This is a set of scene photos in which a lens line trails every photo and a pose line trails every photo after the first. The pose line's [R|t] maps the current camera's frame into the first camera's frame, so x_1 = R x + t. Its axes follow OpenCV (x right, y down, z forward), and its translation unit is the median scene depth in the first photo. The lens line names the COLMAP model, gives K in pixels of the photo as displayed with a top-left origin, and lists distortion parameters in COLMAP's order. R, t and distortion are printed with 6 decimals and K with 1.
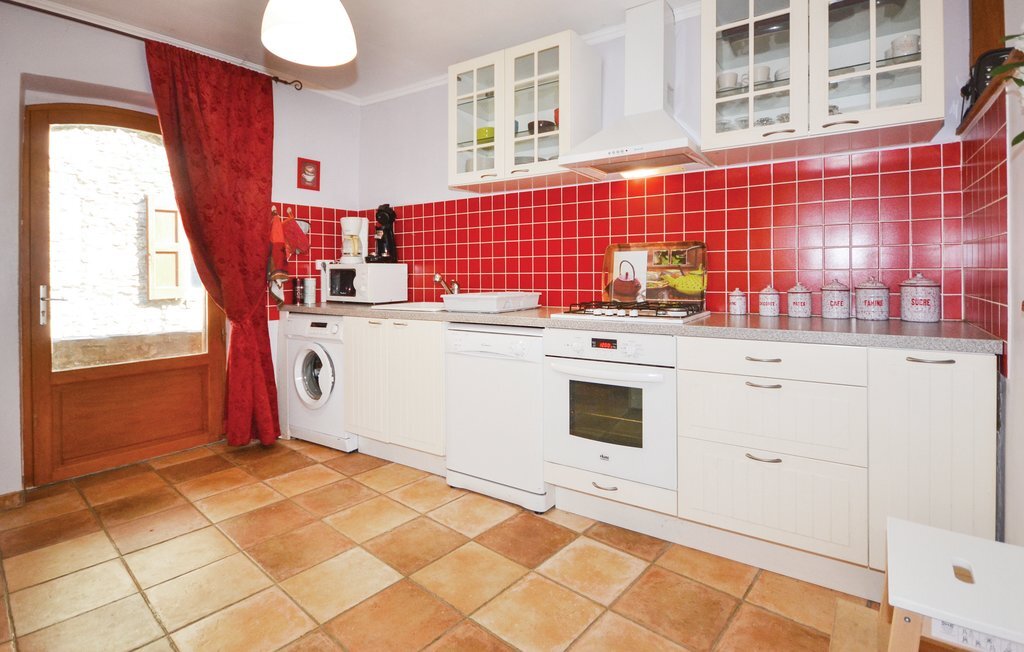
lens RADIAL K [[487.8, 0, 514.4], [0, 487.8, 325.2], [0, 0, 1]] dist [-0.010201, 0.000499]
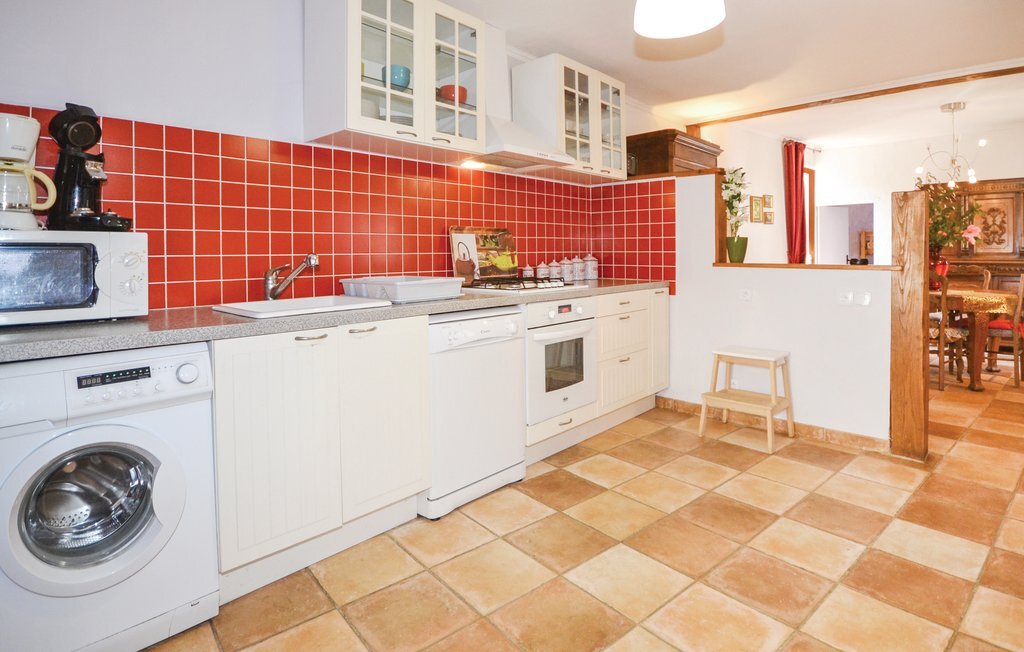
lens RADIAL K [[541.3, 0, 513.1], [0, 541.3, 324.0], [0, 0, 1]] dist [-0.045307, -0.000014]
pose [[0.141477, -0.122509, 0.982332, -1.027744], [0.106269, 0.988458, 0.107968, -0.075744], [-0.984221, 0.089117, 0.152863, 0.776173]]
